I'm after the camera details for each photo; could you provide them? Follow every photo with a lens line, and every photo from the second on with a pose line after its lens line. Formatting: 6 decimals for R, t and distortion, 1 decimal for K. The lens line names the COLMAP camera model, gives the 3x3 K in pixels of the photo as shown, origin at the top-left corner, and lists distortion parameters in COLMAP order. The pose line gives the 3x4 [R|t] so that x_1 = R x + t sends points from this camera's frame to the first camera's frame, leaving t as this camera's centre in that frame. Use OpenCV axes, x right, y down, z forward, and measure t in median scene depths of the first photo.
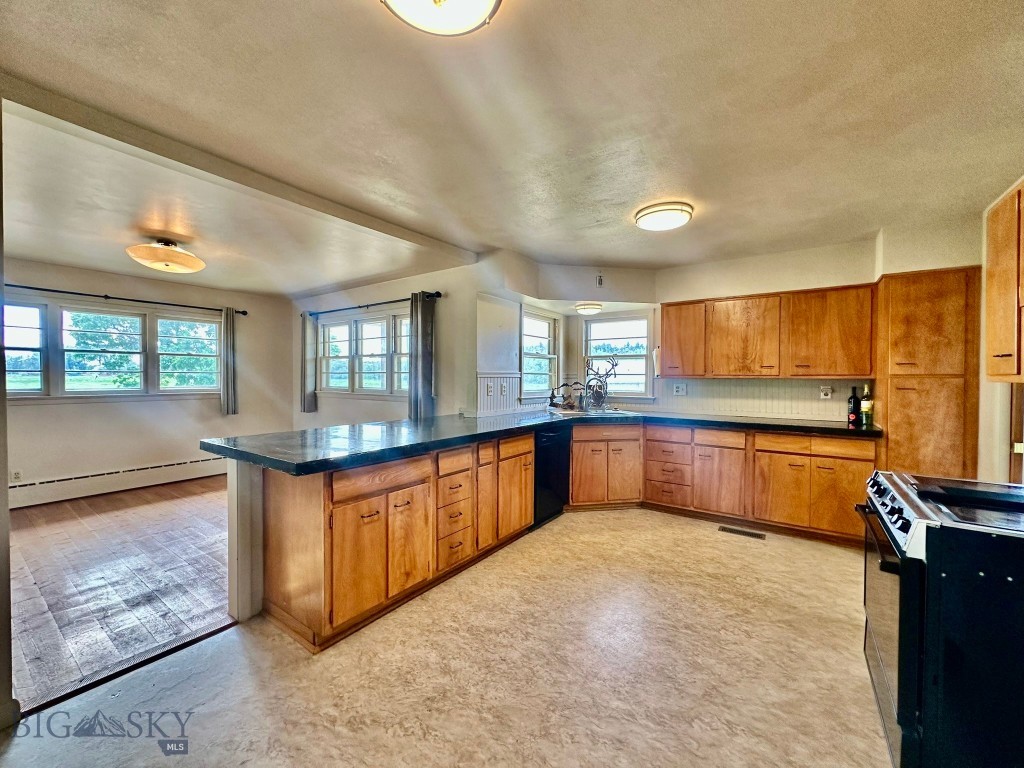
lens RADIAL K [[408.9, 0, 515.8], [0, 408.9, 383.7], [0, 0, 1]] dist [-0.002258, 0.000177]
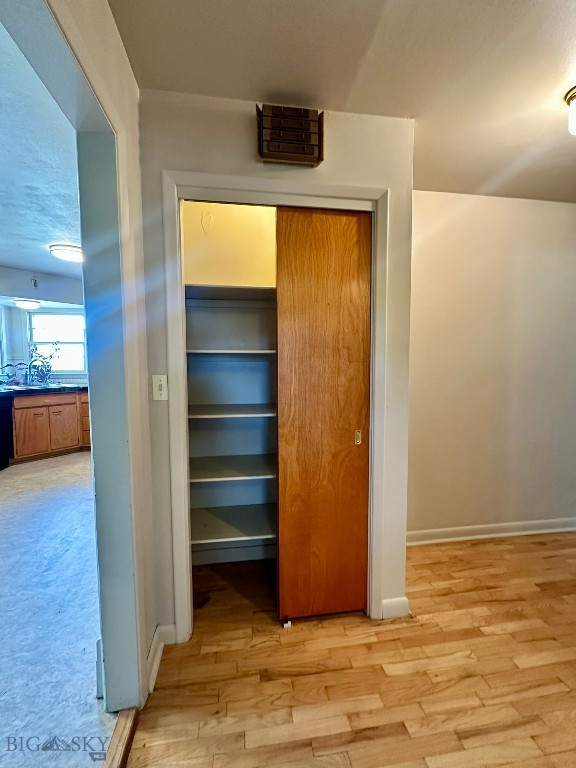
lens RADIAL K [[334.2, 0, 288.3], [0, 334.2, 384.1], [0, 0, 1]] dist [-0.001696, -0.000169]
pose [[0.719274, -0.051153, 0.692841, 0.037125], [0.013372, 0.998120, 0.059810, 0.012845], [-0.694598, -0.033755, 0.718606, -0.347984]]
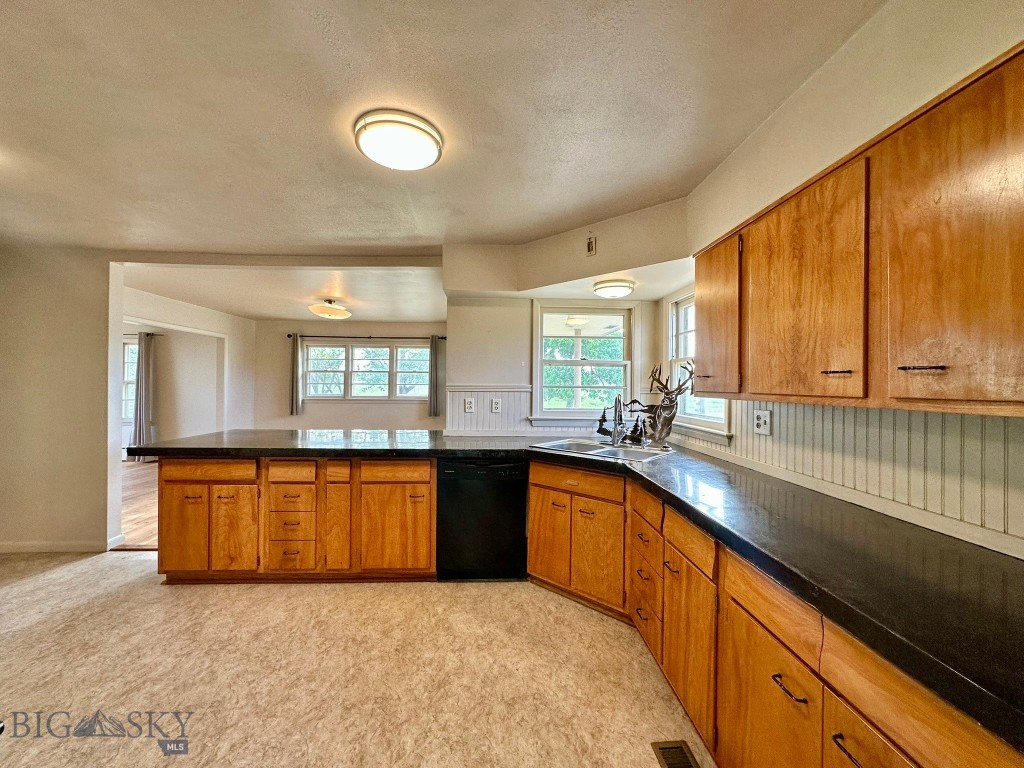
lens RADIAL K [[408.9, 0, 511.6], [0, 408.9, 383.9], [0, 0, 1]] dist [-0.002258, 0.000177]
pose [[0.603694, -0.000482, -0.797216, 0.699584], [-0.018859, 0.999711, -0.014885, -0.020895], [0.796993, 0.024021, 0.603511, 0.552923]]
